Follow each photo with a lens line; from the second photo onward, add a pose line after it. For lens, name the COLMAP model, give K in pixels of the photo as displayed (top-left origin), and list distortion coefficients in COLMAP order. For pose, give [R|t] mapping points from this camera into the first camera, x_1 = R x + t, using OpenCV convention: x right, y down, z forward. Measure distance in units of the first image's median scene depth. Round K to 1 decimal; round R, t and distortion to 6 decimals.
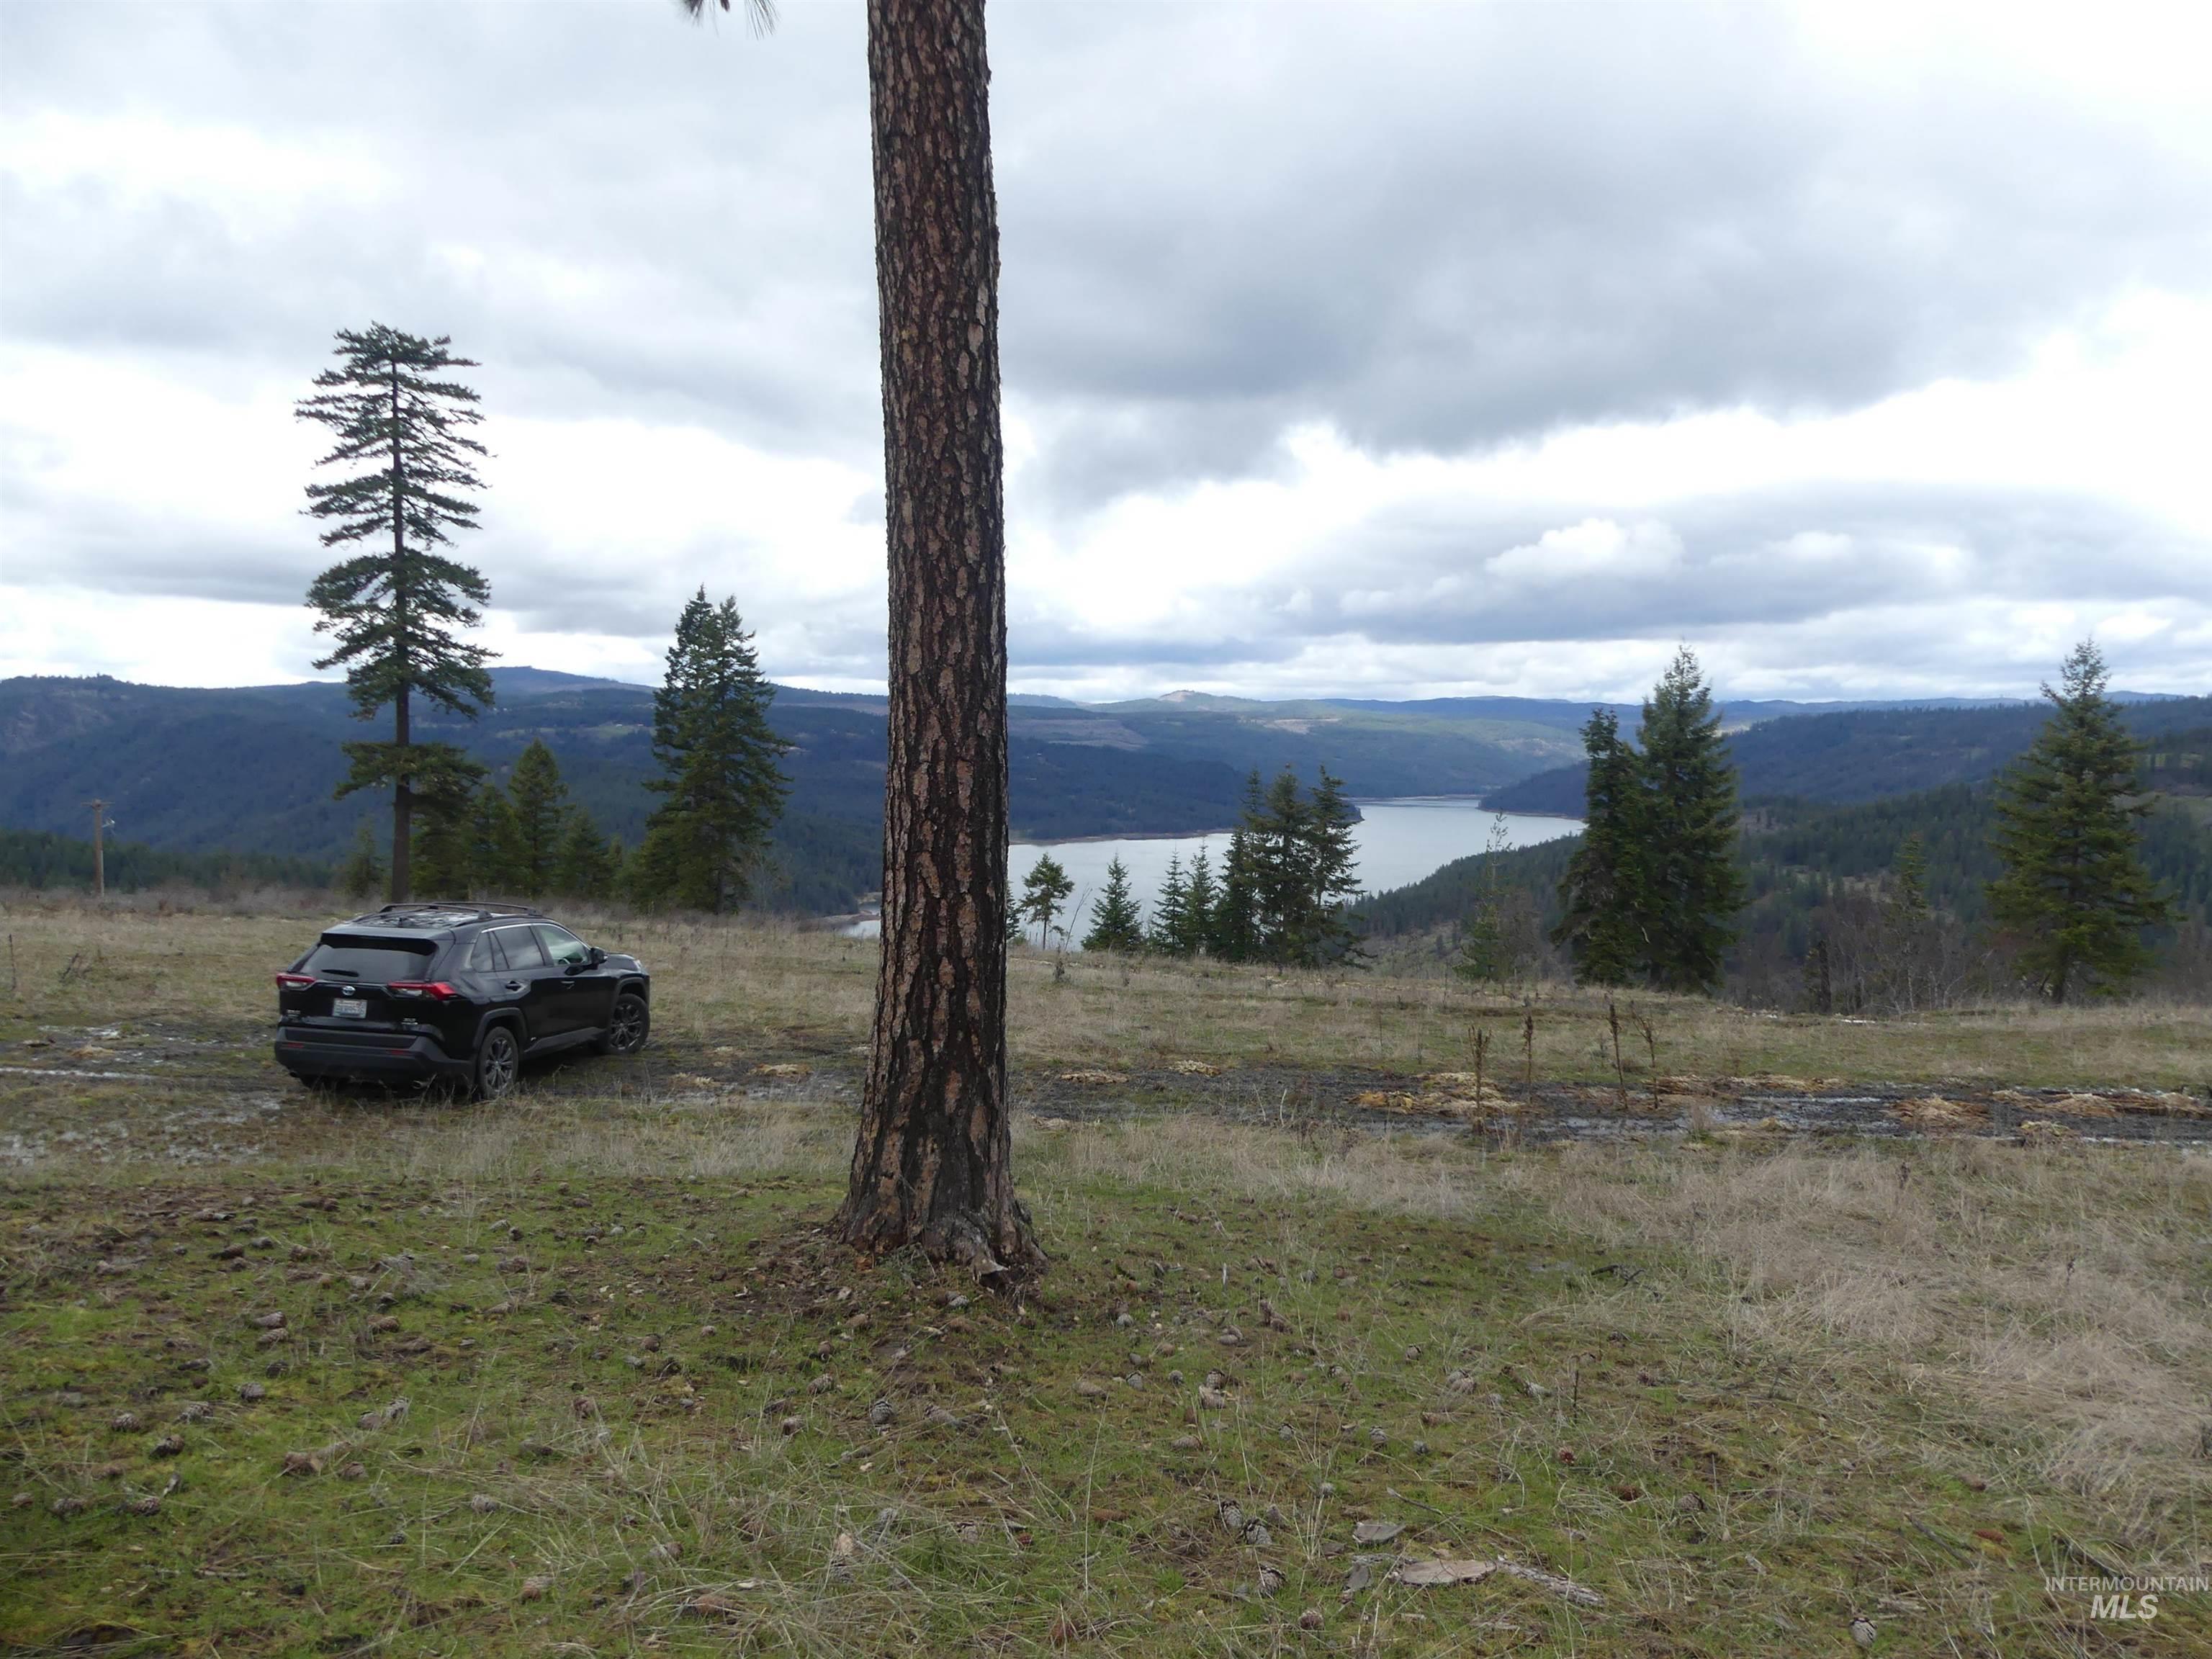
lens RADIAL K [[1706.4, 0, 1106.0], [0, 1706.4, 829.5], [0, 0, 1]] dist [0.057670, -0.000072]
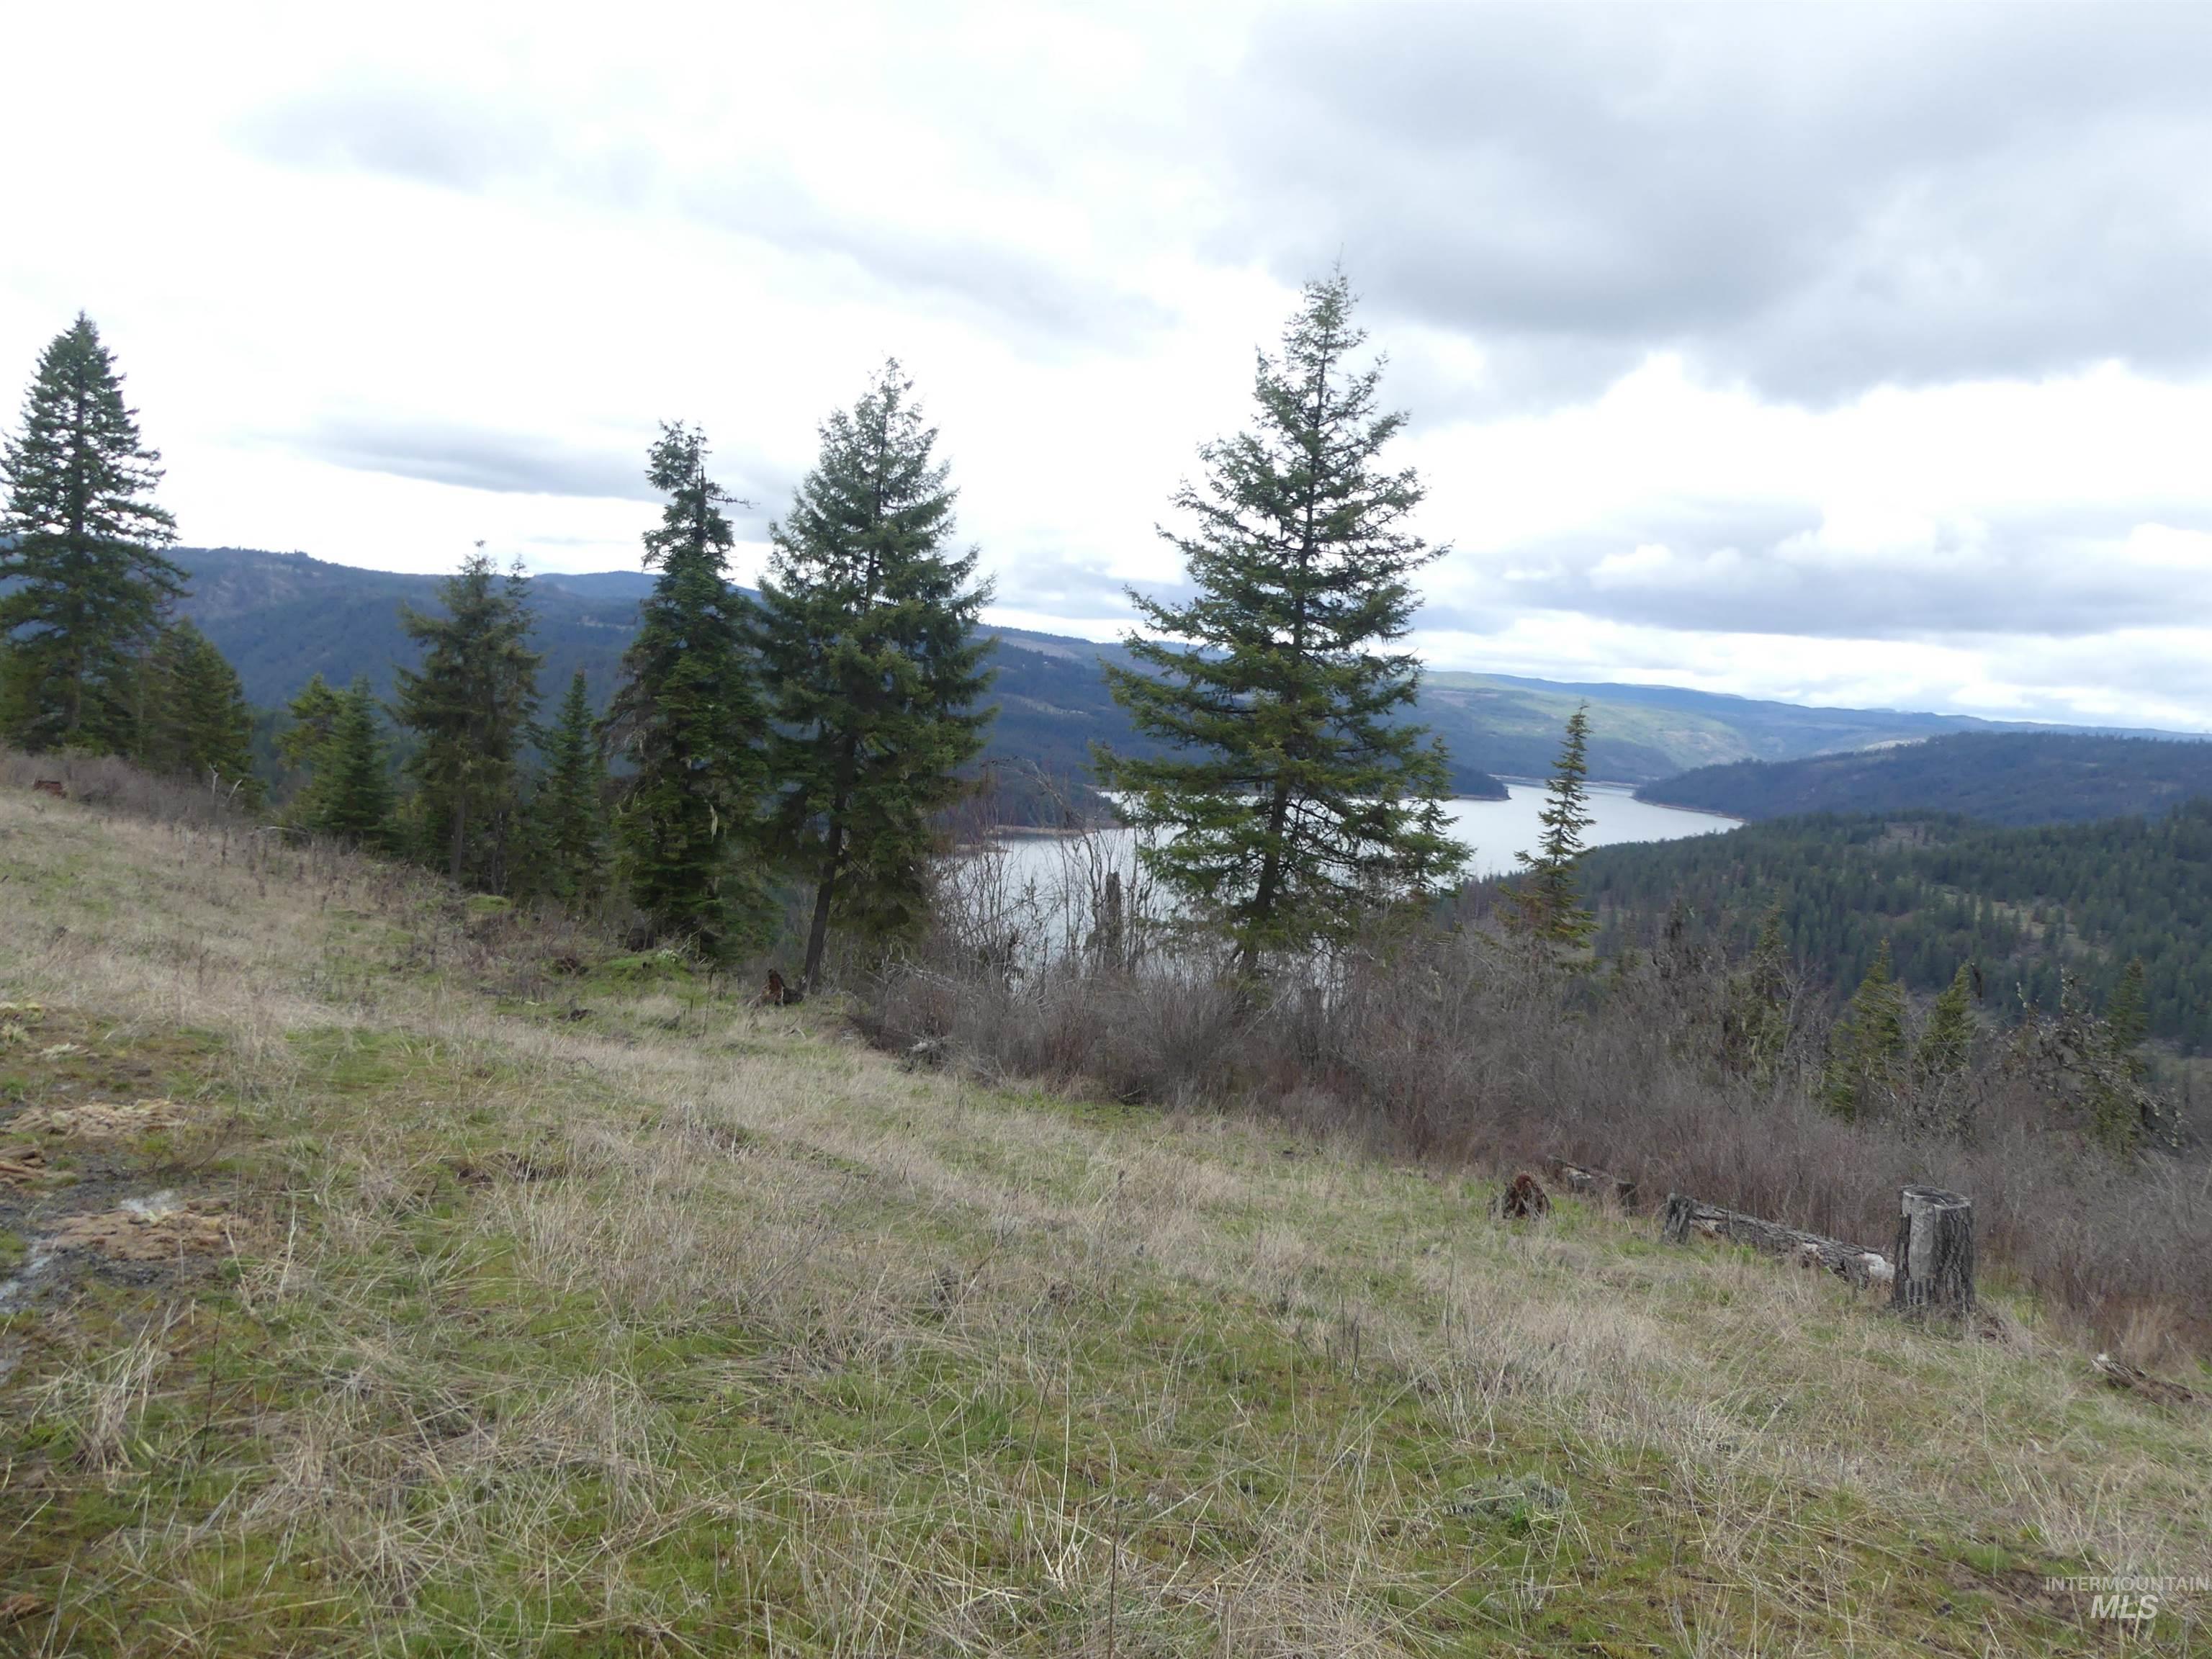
lens RADIAL K [[1694.3, 0, 1106.6], [0, 1694.3, 836.4], [0, 0, 1]] dist [-0.024154, 0.059512]
pose [[0.990635, 0.093760, -0.099255, 0.326671], [-0.090604, 0.995241, 0.035852, 0.024824], [0.102144, -0.026523, 0.994416, 0.284887]]
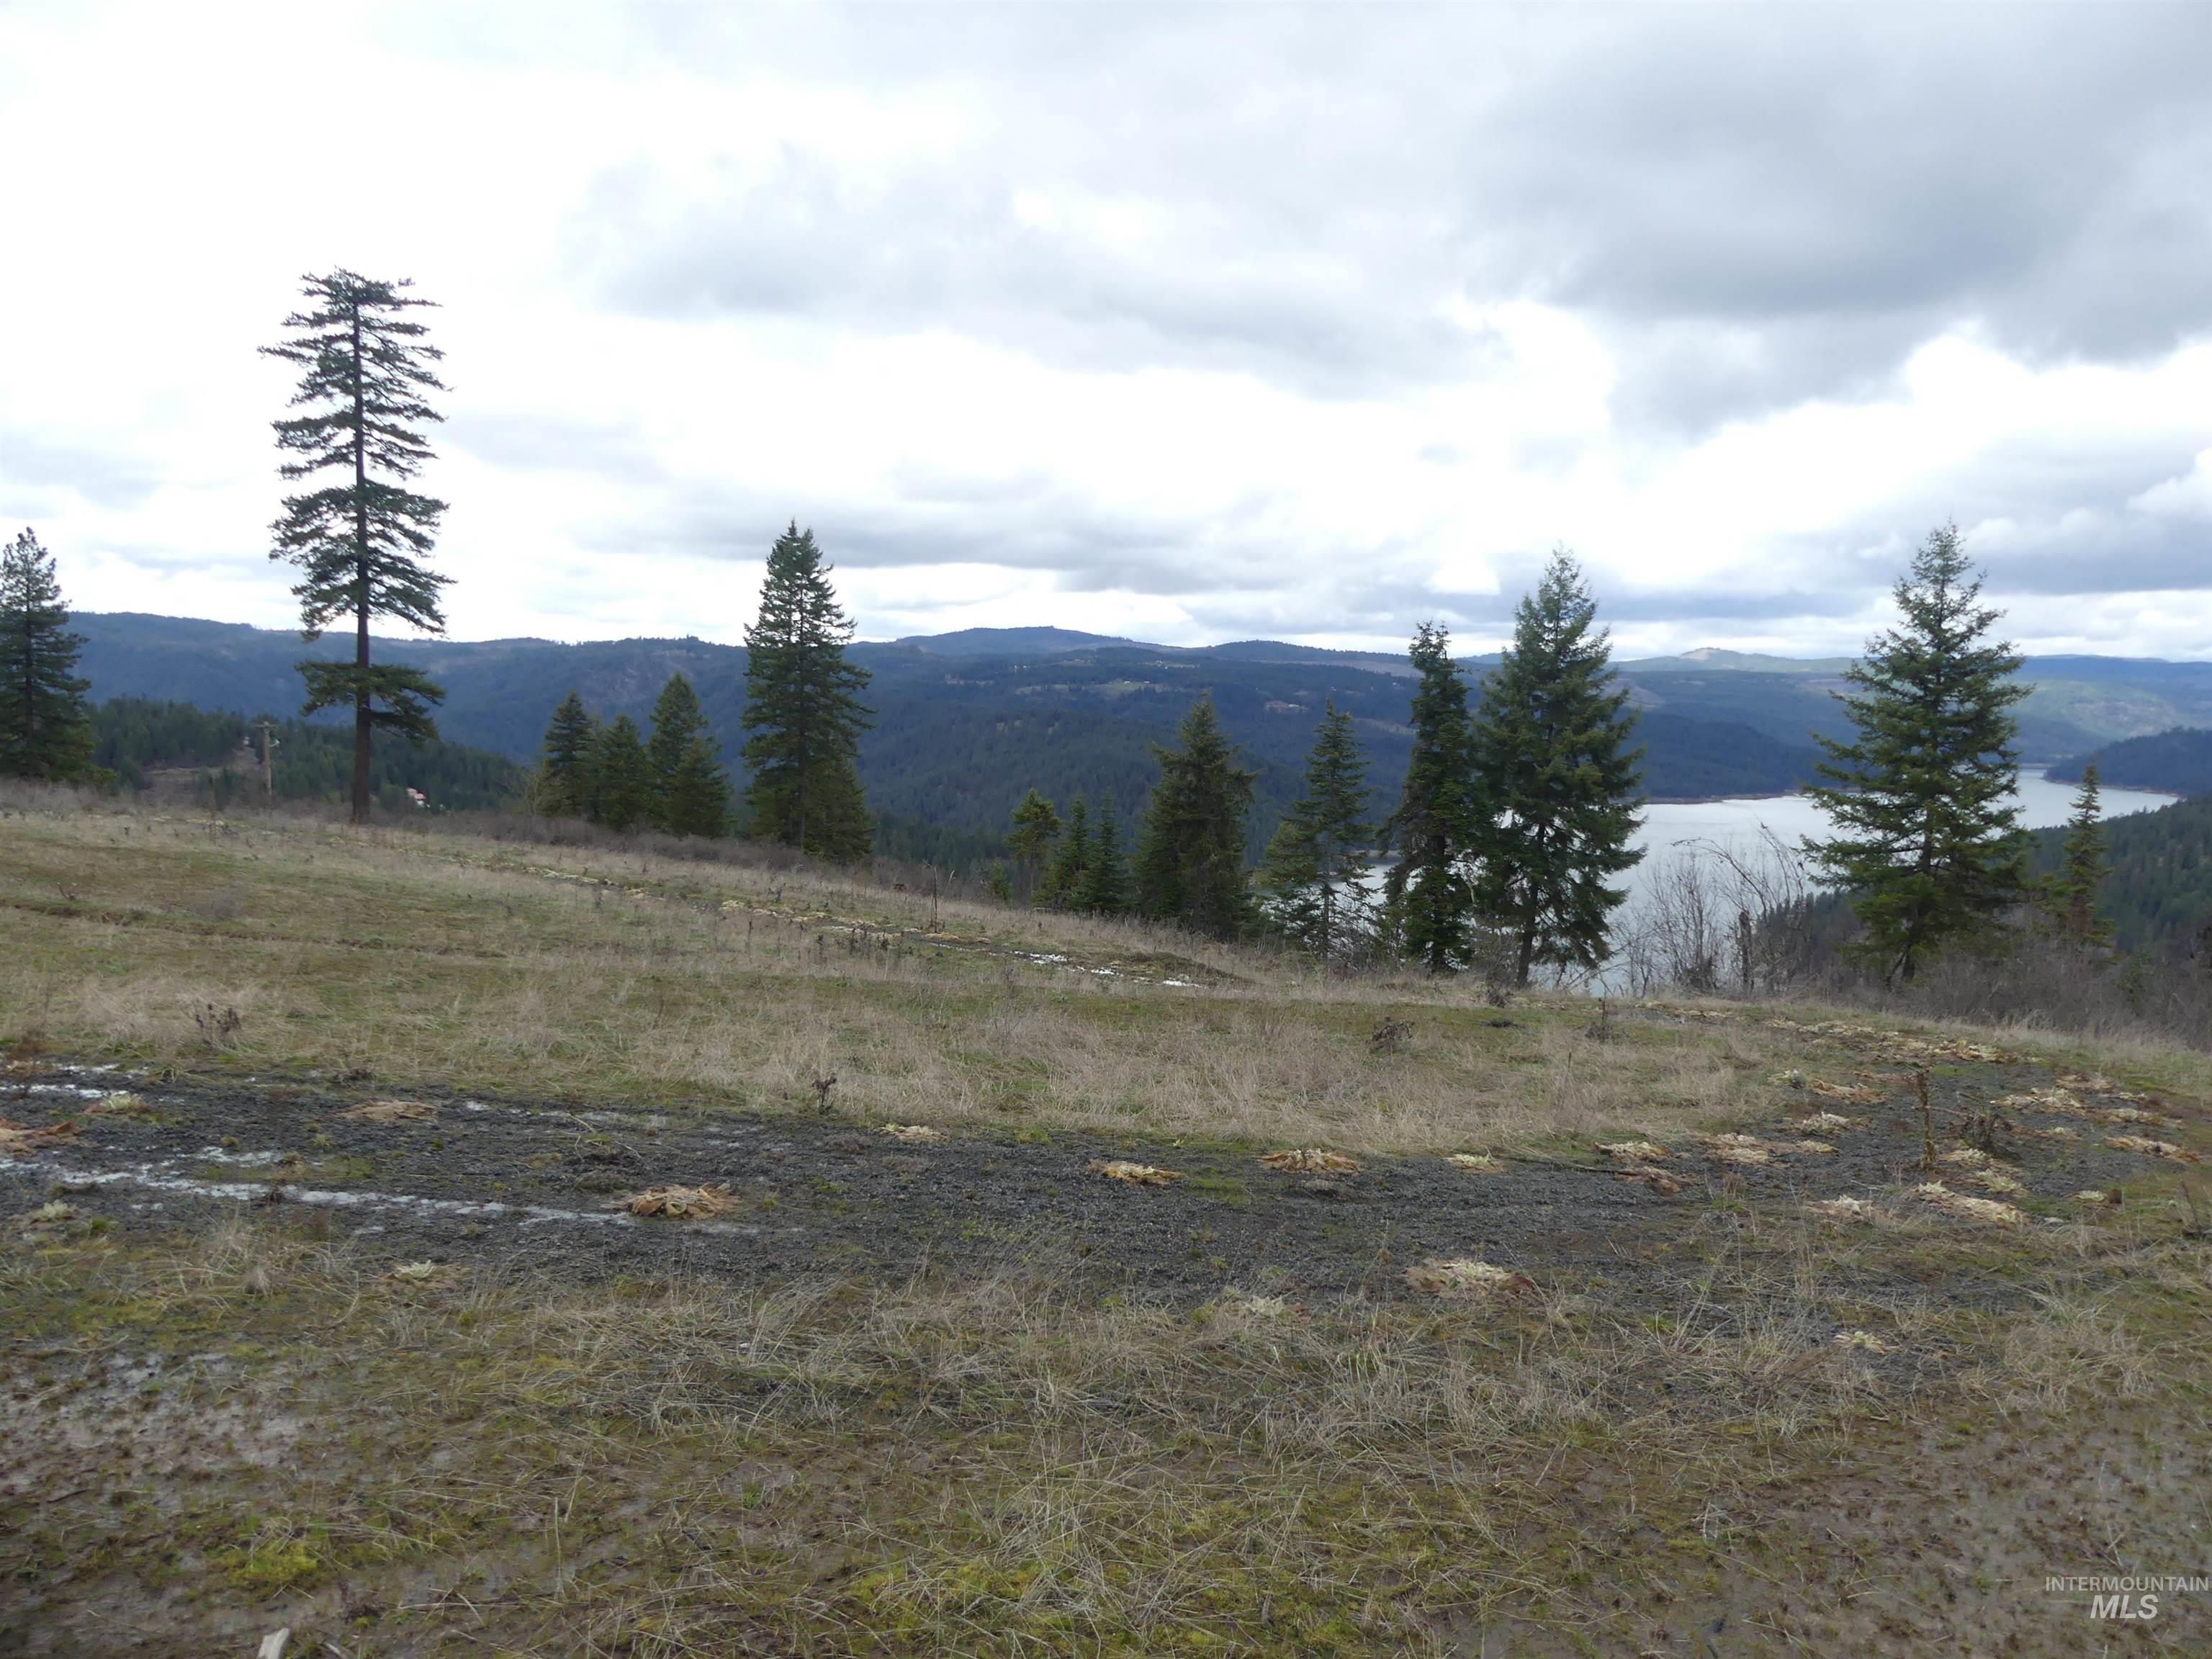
lens RADIAL K [[1704.6, 0, 1129.9], [0, 1704.6, 839.6], [0, 0, 1]] dist [0.007924, -0.000311]
pose [[0.958217, 0.030374, -0.284426, 0.253167], [-0.021912, 0.999219, 0.032887, 0.009755], [0.285203, -0.025281, 0.958134, 0.086533]]
